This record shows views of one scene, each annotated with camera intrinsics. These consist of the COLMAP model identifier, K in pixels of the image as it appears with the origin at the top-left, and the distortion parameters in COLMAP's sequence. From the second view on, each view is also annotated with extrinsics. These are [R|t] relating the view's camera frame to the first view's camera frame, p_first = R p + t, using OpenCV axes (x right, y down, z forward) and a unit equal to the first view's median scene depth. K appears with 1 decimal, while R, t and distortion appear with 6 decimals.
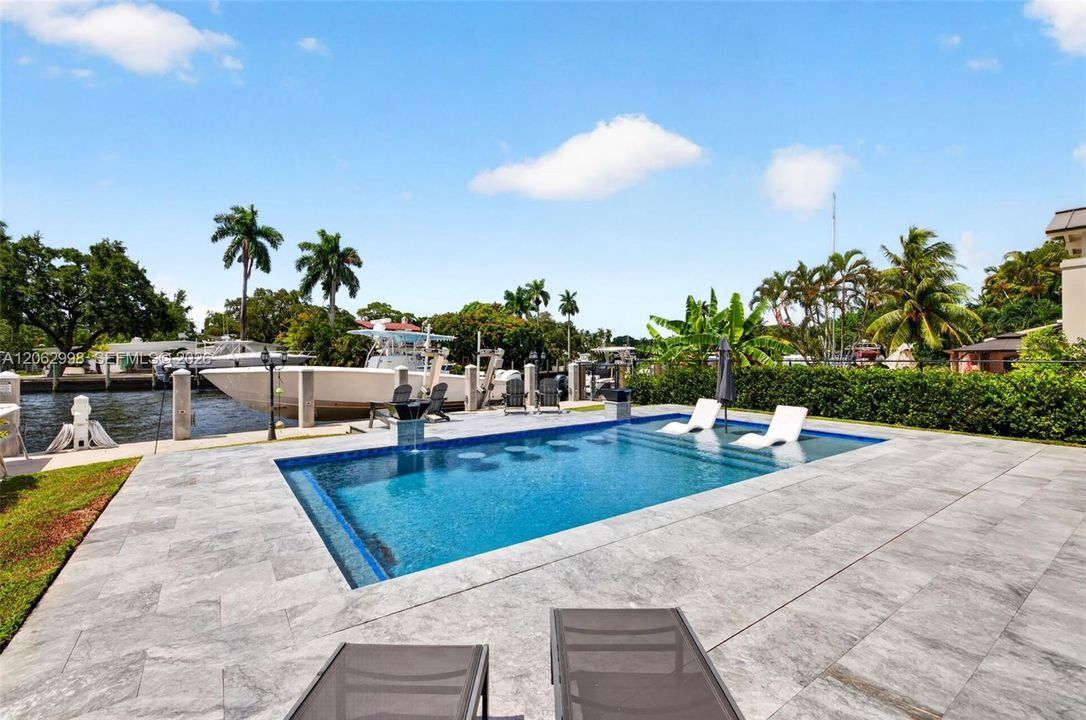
lens RADIAL K [[449.8, 0, 538.1], [0, 449.8, 360.4], [0, 0, 1]] dist [0.005195, -0.000131]
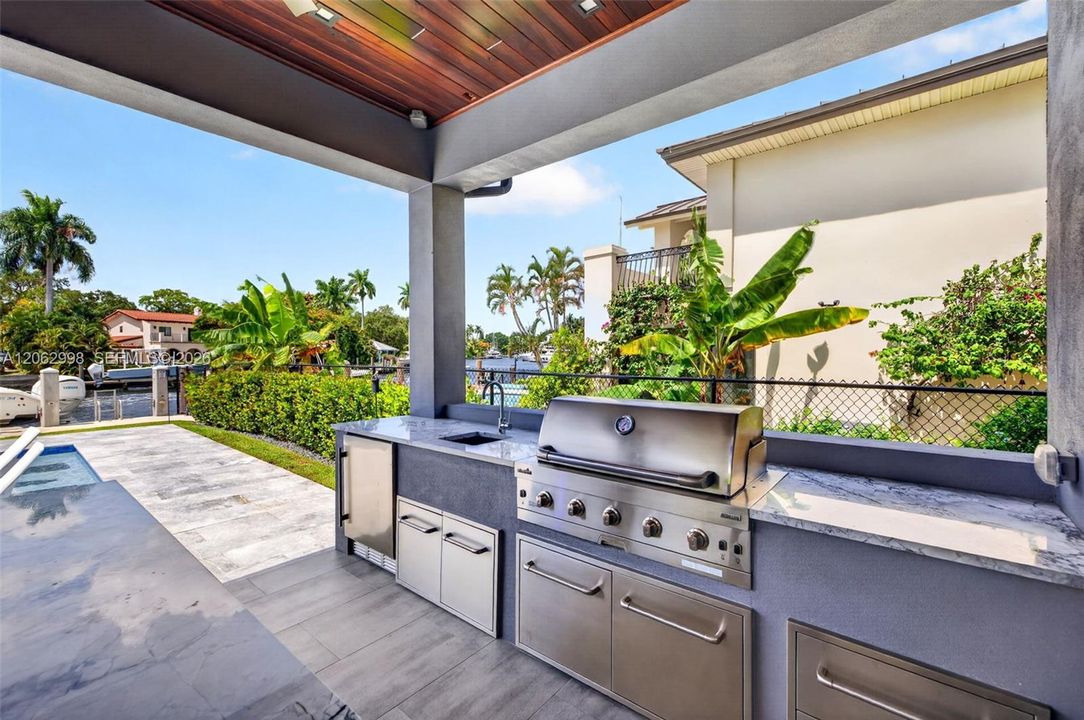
lens RADIAL K [[454.5, 0, 526.8], [0, 454.5, 360.6], [0, 0, 1]] dist [0.005984, -0.001207]
pose [[0.970909, -0.004198, 0.239411, 0.213469], [0.002319, 0.999964, 0.008130, -0.002187], [-0.239436, -0.007338, 0.970884, 0.037005]]
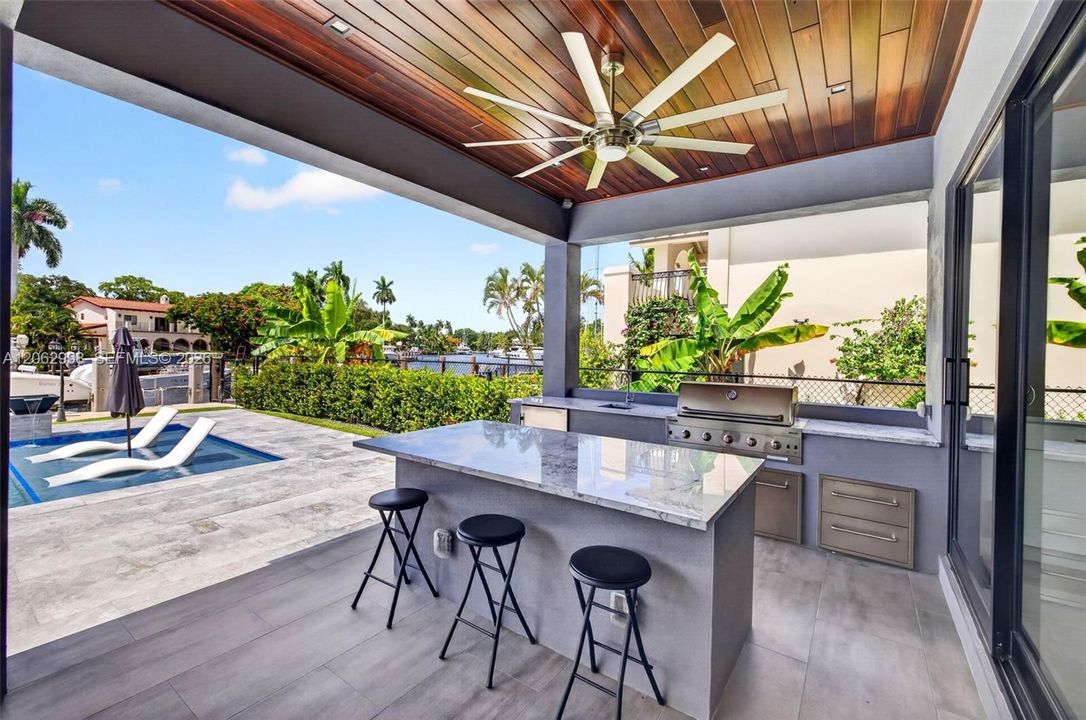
lens RADIAL K [[449.8, 0, 529.5], [0, 449.8, 355.2], [0, 0, 1]] dist [0.005195, -0.000131]
pose [[0.948997, 0.015779, 0.314890, 0.170010], [-0.017600, 0.999841, 0.002941, -0.002855], [-0.314794, -0.008333, 0.949123, 0.008117]]
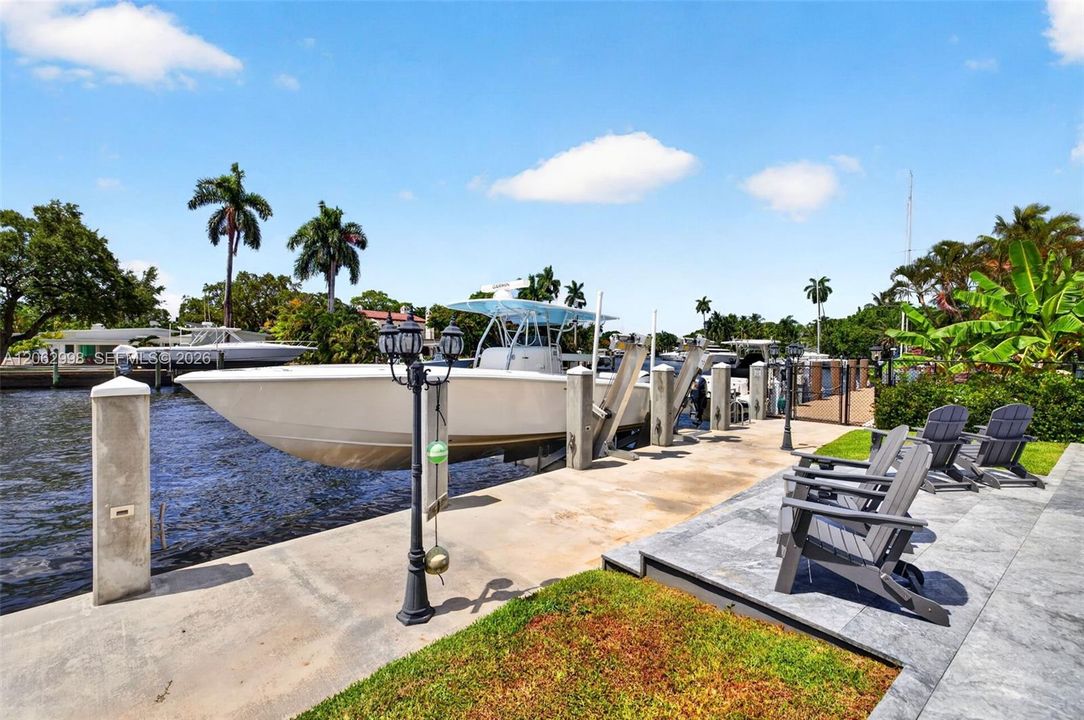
lens RADIAL K [[448.9, 0, 539.6], [0, 448.9, 361.8], [0, 0, 1]] dist [0.005195, -0.000131]
pose [[0.999235, 0.010743, 0.037615, -0.111698], [-0.011316, 0.999823, 0.015038, -0.000259], [-0.037447, -0.015452, 0.999179, 0.148432]]
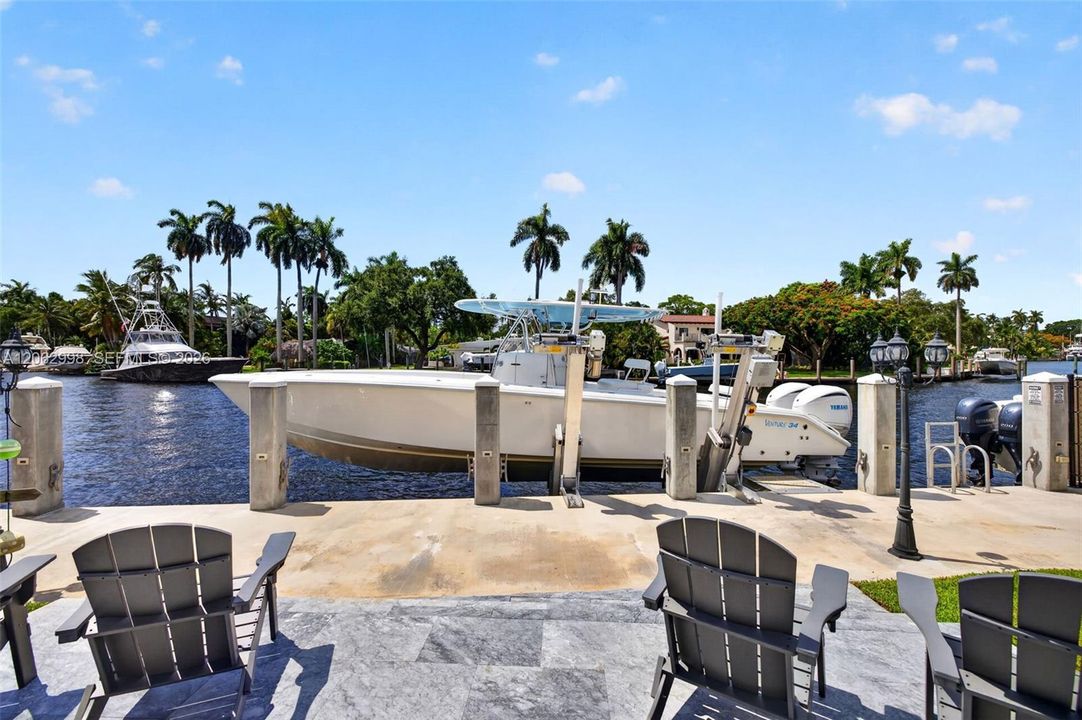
lens RADIAL K [[448.1, 0, 537.2], [0, 448.1, 354.8], [0, 0, 1]] dist [0.005195, -0.000131]
pose [[0.779564, 0.002375, -0.626318, -0.001735], [-0.004437, 0.999989, -0.001731, -0.002179], [0.626306, 0.004128, 0.779566, 0.213967]]
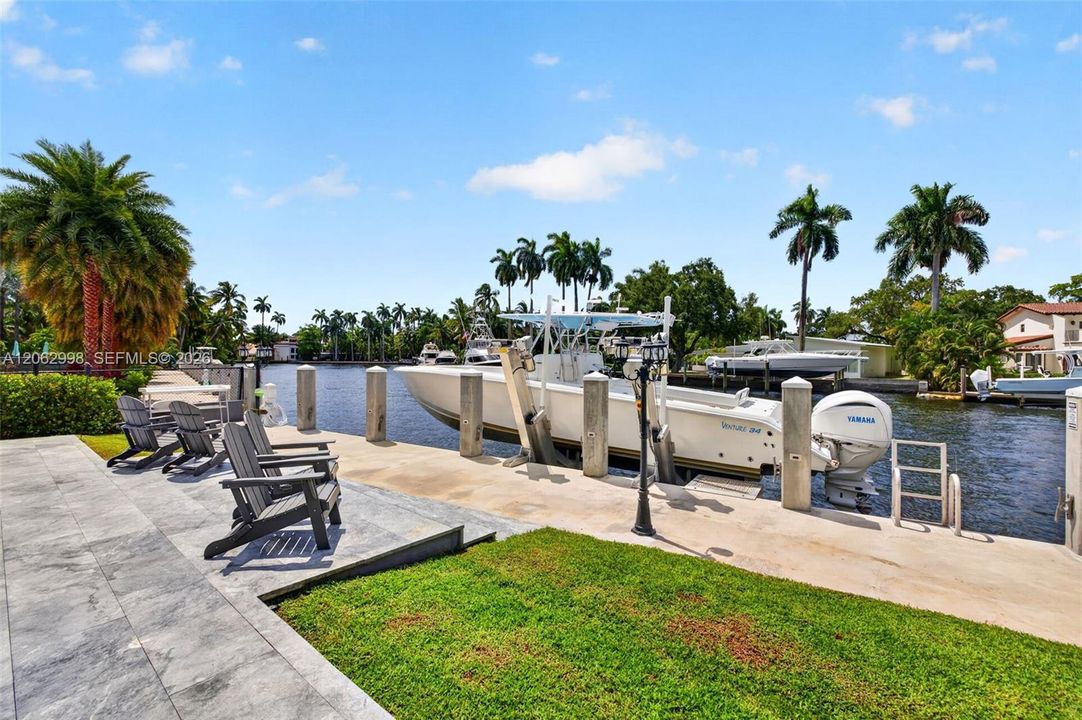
lens RADIAL K [[448.1, 0, 542.7], [0, 448.1, 359.1], [0, 0, 1]] dist [0.005195, -0.000131]
pose [[0.262420, 0.007235, -0.964927, 0.093430], [-0.012900, 0.999909, 0.003989, -0.001527], [0.964868, 0.011401, 0.262489, 0.284297]]
